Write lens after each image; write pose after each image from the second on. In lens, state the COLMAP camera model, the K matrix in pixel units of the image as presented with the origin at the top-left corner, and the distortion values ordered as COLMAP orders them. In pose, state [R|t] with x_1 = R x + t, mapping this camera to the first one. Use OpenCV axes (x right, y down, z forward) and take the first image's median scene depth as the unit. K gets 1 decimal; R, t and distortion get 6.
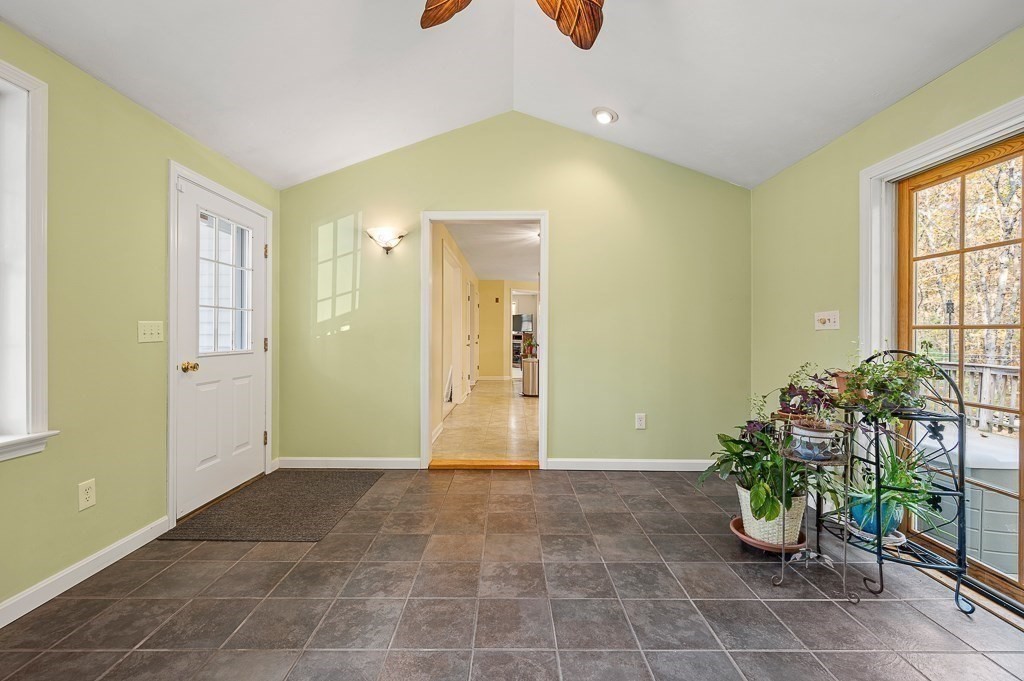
lens RADIAL K [[436.4, 0, 506.5], [0, 436.4, 334.3], [0, 0, 1]] dist [-0.002417, -0.000163]
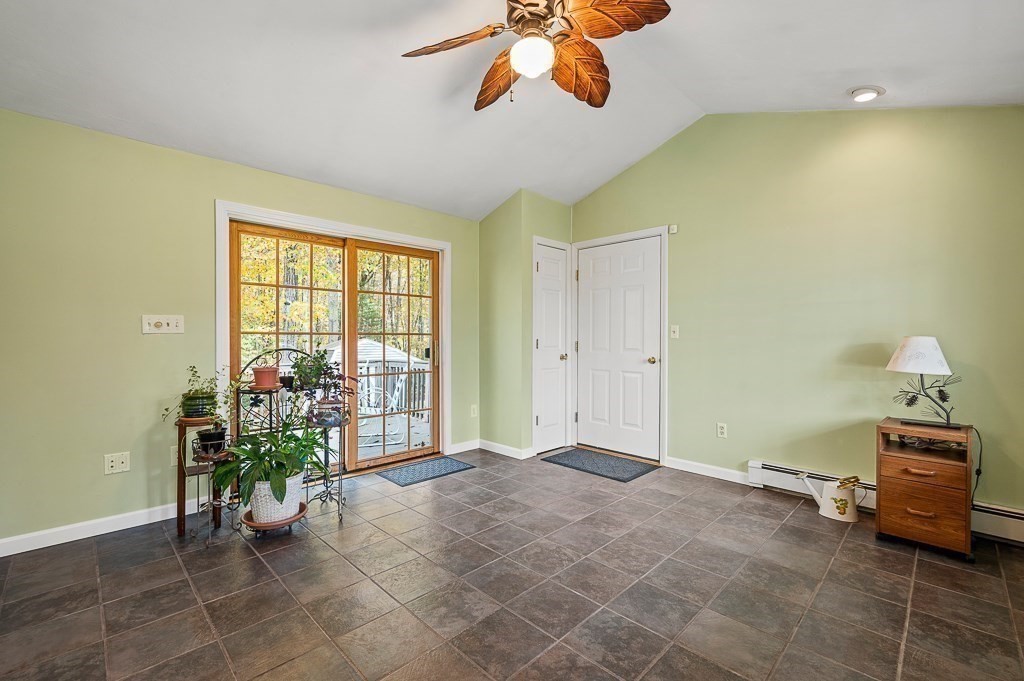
lens RADIAL K [[436.4, 0, 508.7], [0, 436.4, 338.6], [0, 0, 1]] dist [-0.002417, -0.000163]
pose [[-0.702683, -0.006956, 0.711469, -0.789348], [0.000061, 0.999952, 0.009837, -0.012843], [-0.711503, 0.006956, -0.702649, 1.711524]]
